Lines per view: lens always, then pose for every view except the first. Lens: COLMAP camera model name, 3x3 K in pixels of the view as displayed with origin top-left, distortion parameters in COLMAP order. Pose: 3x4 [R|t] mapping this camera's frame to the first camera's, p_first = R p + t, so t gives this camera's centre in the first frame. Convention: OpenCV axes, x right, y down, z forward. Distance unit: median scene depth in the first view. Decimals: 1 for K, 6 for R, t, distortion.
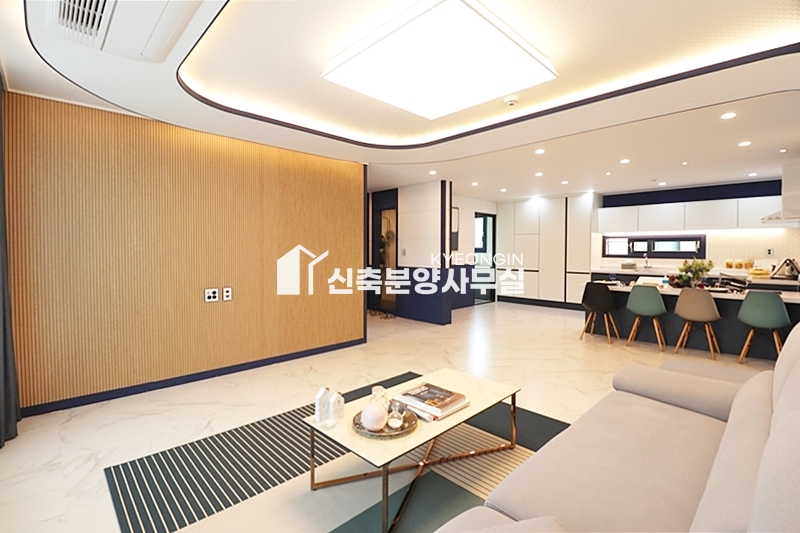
lens RADIAL K [[373.4, 0, 400.3], [0, 373.4, 261.9], [0, 0, 1]] dist [-0.018562, -0.000654]
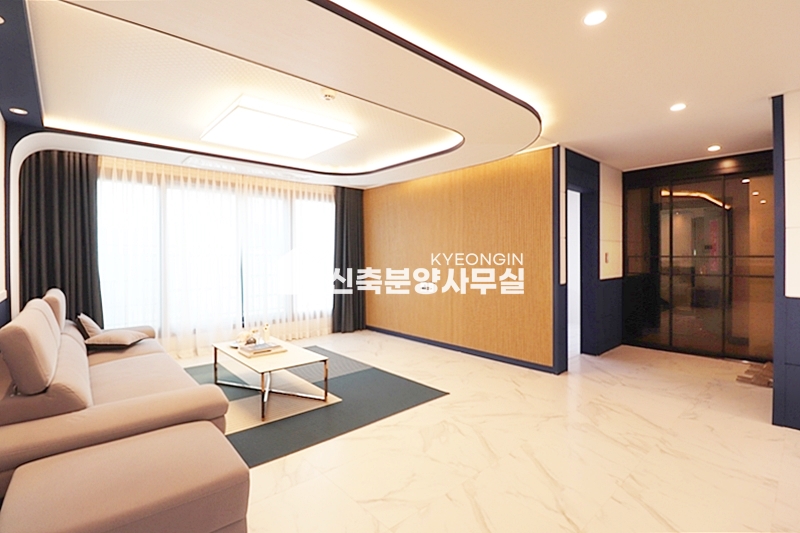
lens RADIAL K [[373.4, 0, 400.3], [0, 373.4, 261.9], [0, 0, 1]] dist [-0.018562, -0.000654]
pose [[-0.053706, 0.006482, -0.998536, 0.823205], [-0.025858, 0.999635, 0.007880, -0.016853], [0.998222, 0.026243, -0.053519, 0.838980]]
